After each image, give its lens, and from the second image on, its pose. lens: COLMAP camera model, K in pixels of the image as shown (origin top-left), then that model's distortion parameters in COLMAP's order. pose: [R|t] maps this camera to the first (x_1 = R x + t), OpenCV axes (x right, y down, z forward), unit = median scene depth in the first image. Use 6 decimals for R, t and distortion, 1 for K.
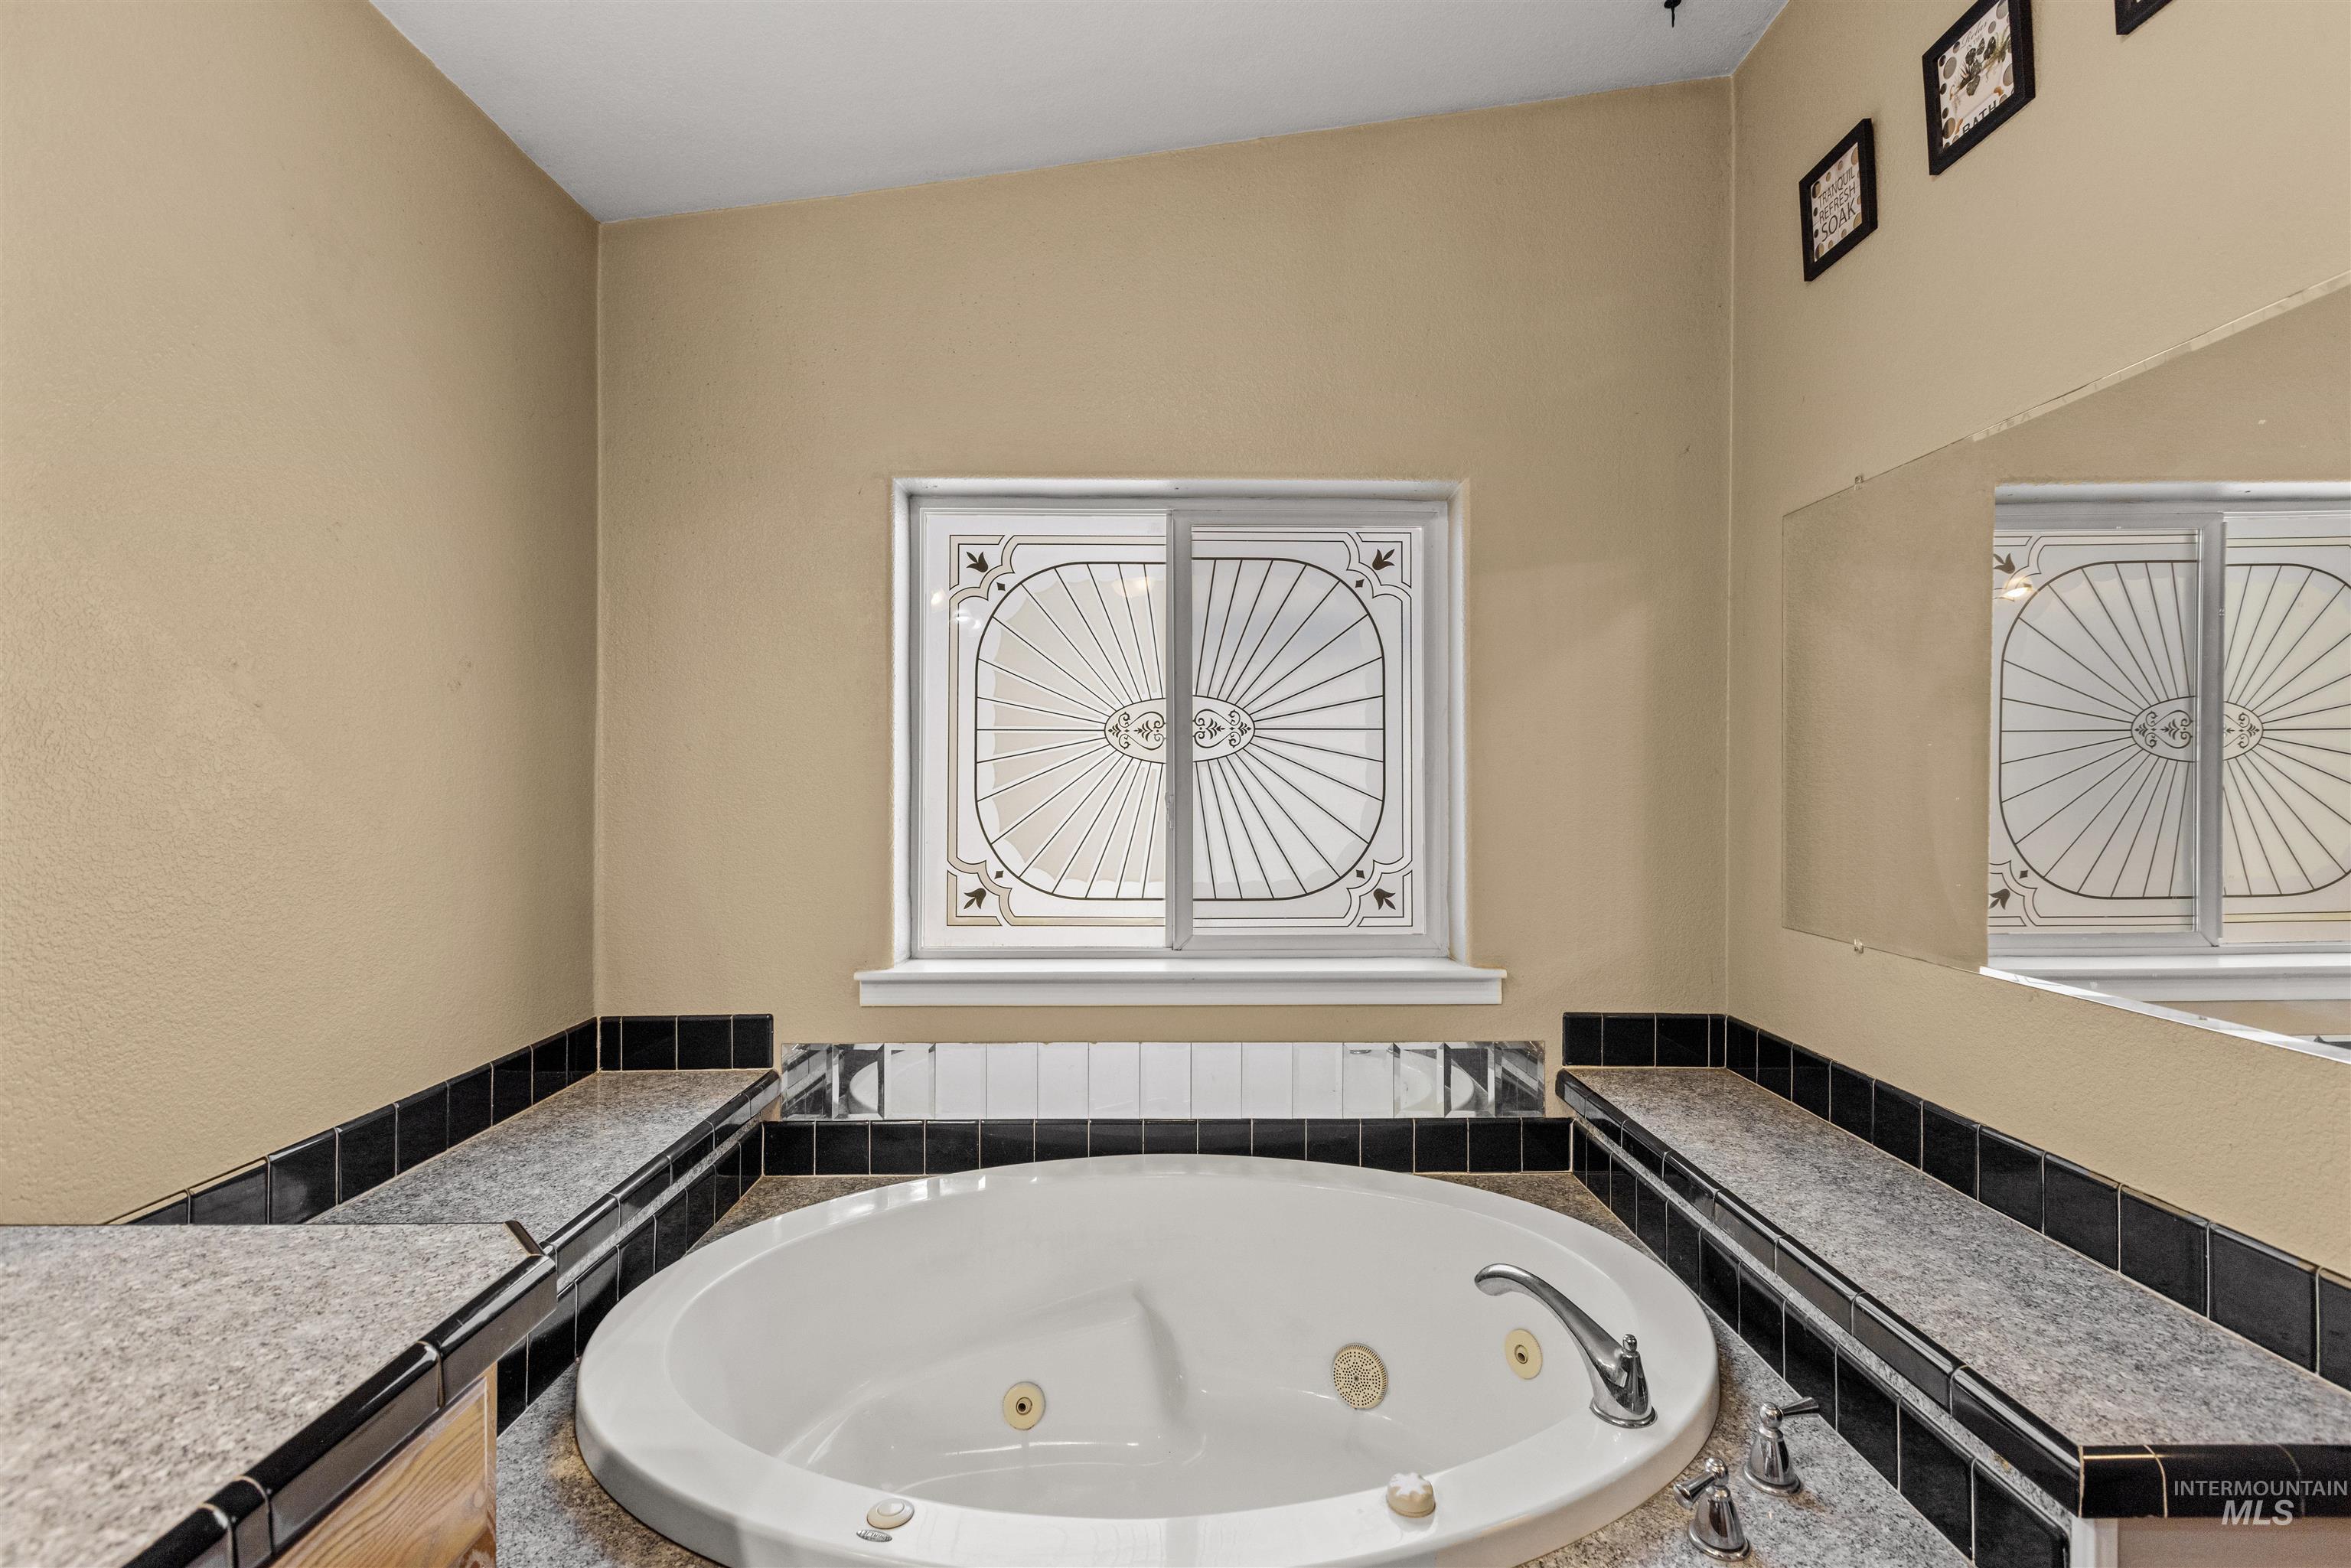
lens RADIAL K [[1090.2, 0, 1182.0], [0, 1090.2, 763.7], [0, 0, 1]] dist [0.025264, -0.000335]
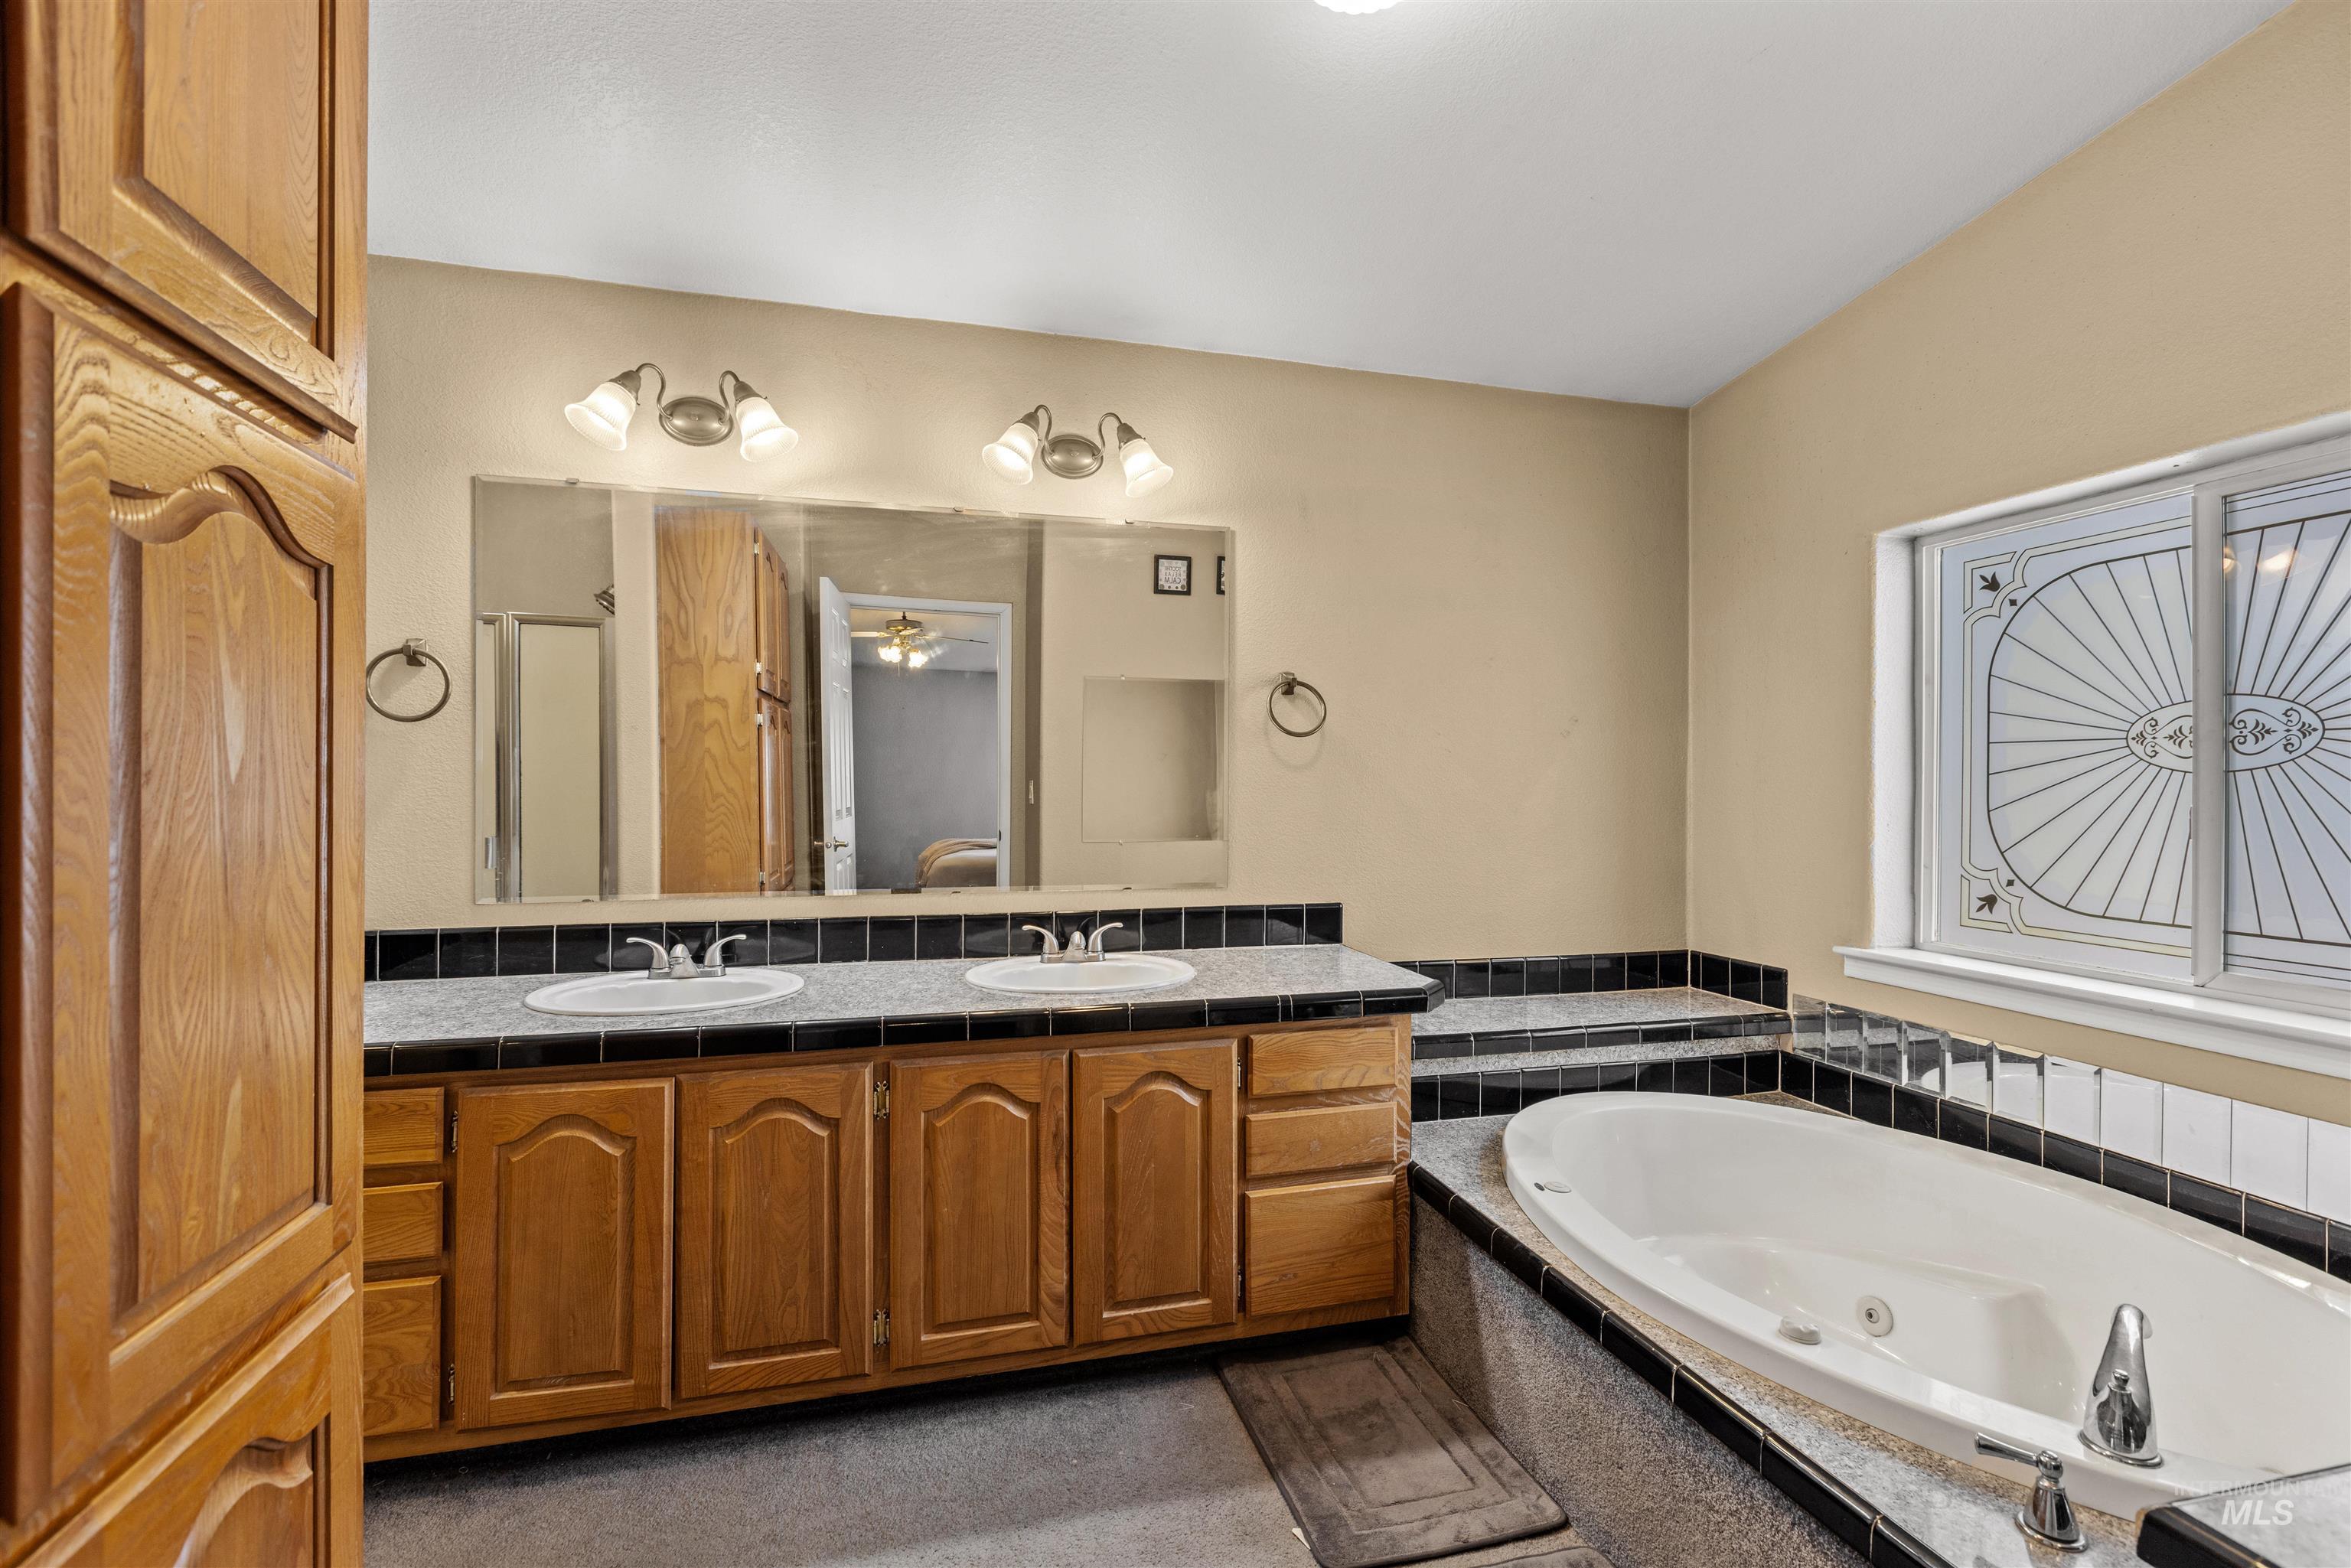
lens RADIAL K [[1050.9, 0, 1183.5], [0, 1050.9, 785.6], [0, 0, 1]] dist [0.000673, -0.000571]
pose [[0.240550, 0.003763, -0.970629, 0.611890], [0.006204, 0.999966, 0.005415, -0.000422], [0.970617, -0.007324, 0.240519, 0.006167]]
